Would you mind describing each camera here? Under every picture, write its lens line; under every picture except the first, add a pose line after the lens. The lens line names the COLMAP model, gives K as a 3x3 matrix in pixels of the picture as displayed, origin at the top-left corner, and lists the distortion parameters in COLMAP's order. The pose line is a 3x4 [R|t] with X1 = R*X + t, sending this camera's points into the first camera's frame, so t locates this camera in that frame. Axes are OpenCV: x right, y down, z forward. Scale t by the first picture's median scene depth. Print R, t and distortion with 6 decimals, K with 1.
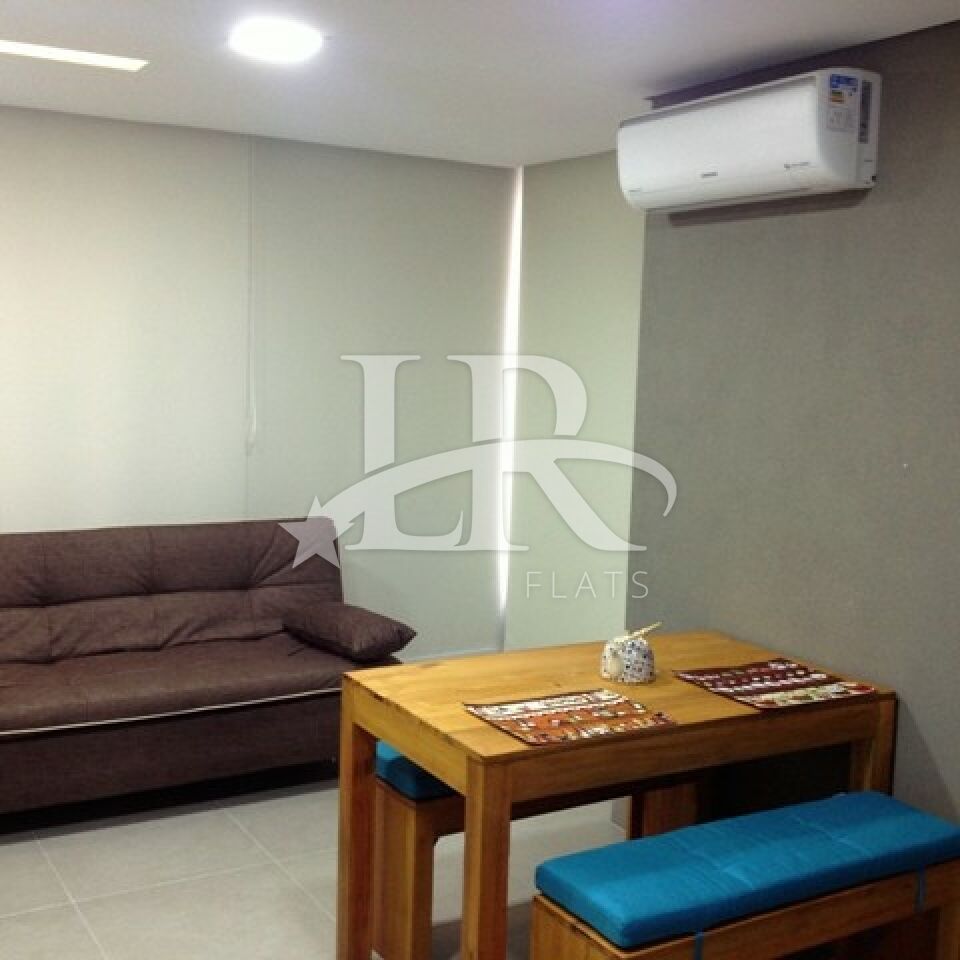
lens RADIAL K [[1216.6, 0, 480.0], [0, 1216.6, 480.0], [0, 0, 1]] dist [0.222030, -0.396133]
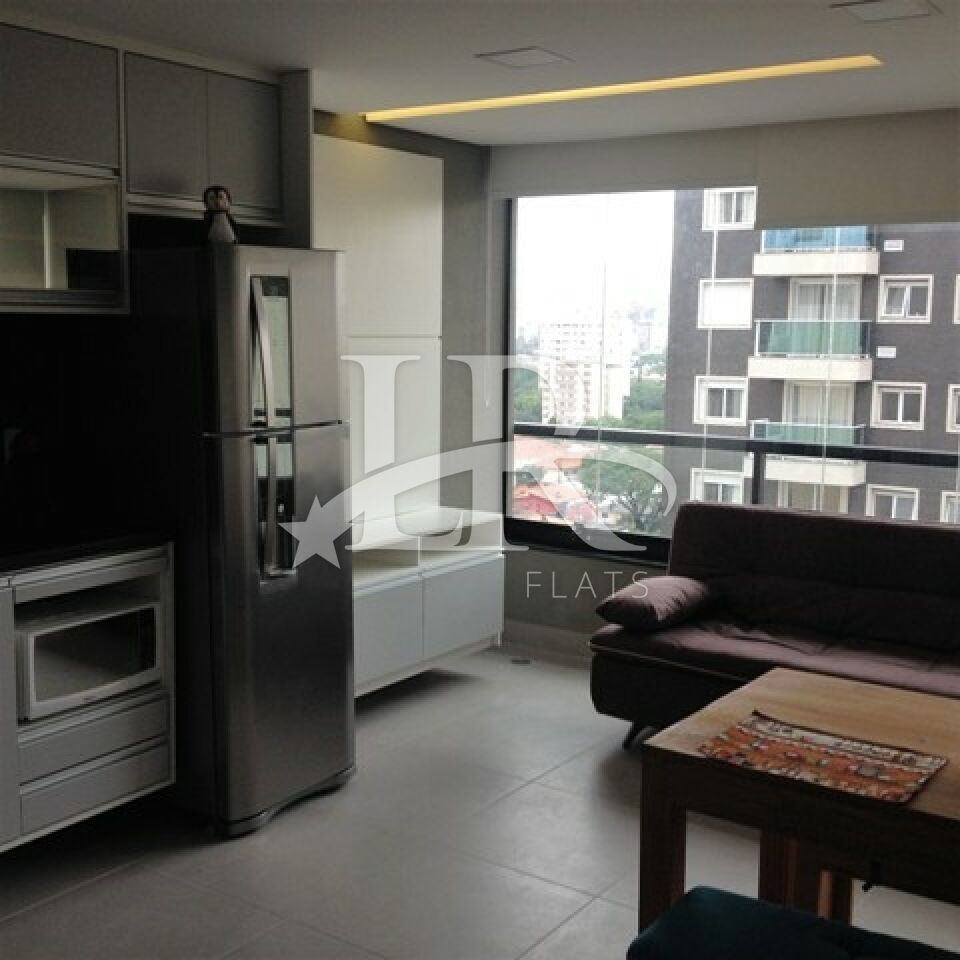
lens RADIAL K [[1208.6, 0, 466.0], [0, 1208.6, 480.5], [0, 0, 1]] dist [0.197600, -0.483993]
pose [[0.406932, 0.093516, -0.908659, 0.657327], [-0.104054, 0.993016, 0.055598, -0.016028], [0.907513, 0.071925, 0.413821, 0.379165]]
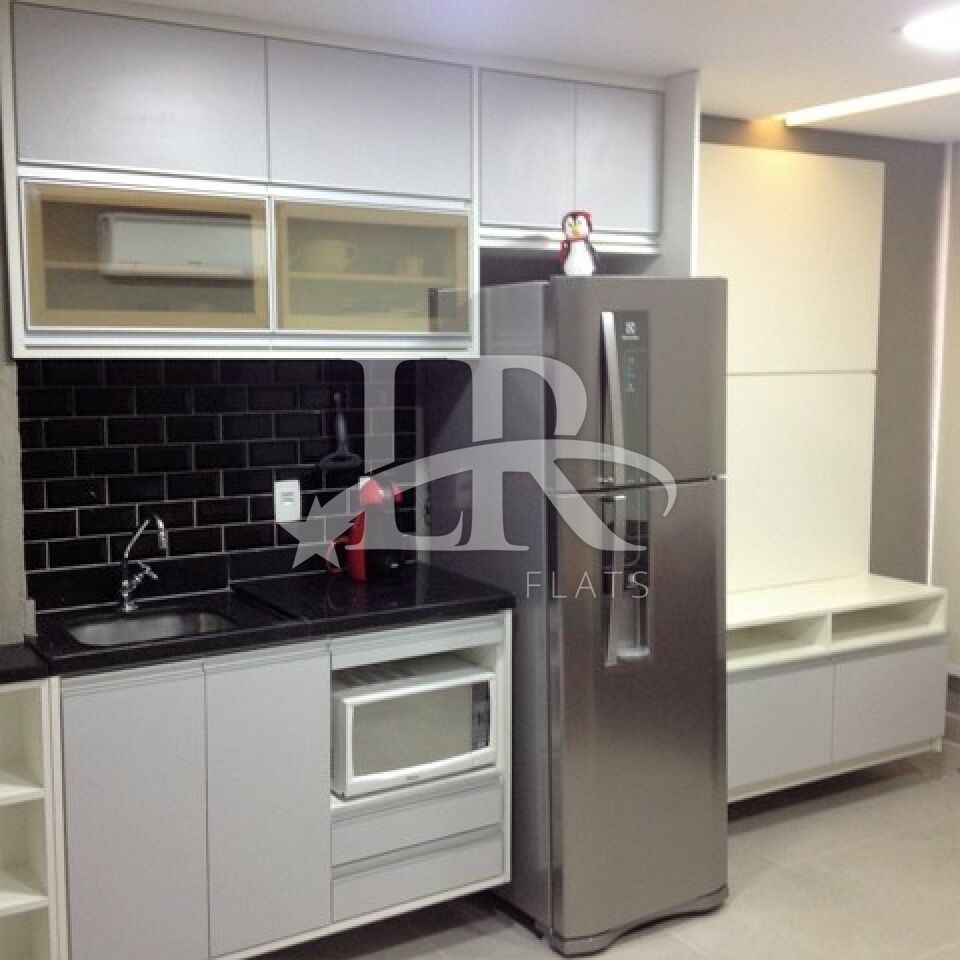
lens RADIAL K [[1208.6, 0, 466.0], [0, 1208.6, 480.5], [0, 0, 1]] dist [0.197600, -0.483993]
pose [[0.026599, 0.080453, -0.996403, 0.510061], [-0.112616, 0.990652, 0.076982, -0.049838], [0.993283, 0.110163, 0.035410, 0.529257]]
